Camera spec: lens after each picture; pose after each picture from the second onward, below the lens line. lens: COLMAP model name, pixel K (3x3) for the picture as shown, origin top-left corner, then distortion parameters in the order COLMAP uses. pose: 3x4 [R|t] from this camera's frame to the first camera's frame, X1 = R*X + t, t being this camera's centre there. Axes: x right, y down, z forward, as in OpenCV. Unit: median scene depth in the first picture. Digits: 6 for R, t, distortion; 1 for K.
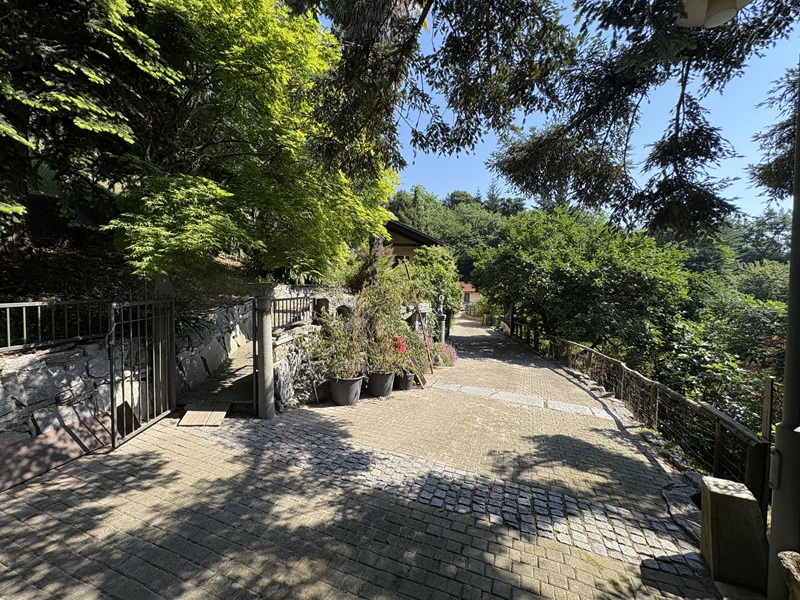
lens RADIAL K [[317.8, 0, 401.4], [0, 317.8, 299.5], [0, 0, 1]] dist [-0.000975, 0.001350]
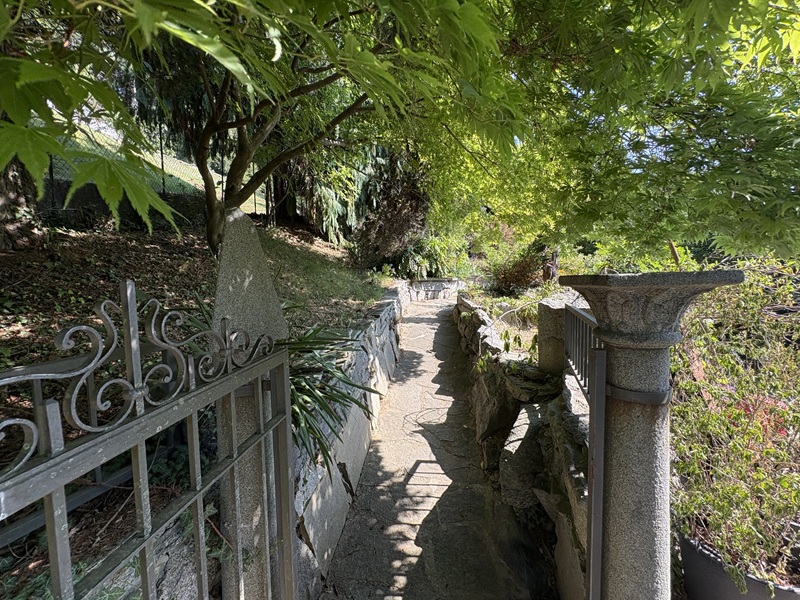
lens RADIAL K [[317.8, 0, 399.1], [0, 317.8, 298.6], [0, 0, 1]] dist [-0.000975, 0.001350]
pose [[0.977947, -0.024621, -0.207398, -0.227529], [0.028626, 0.999457, 0.016329, -0.015899], [0.206883, -0.021906, 0.978120, 0.306102]]
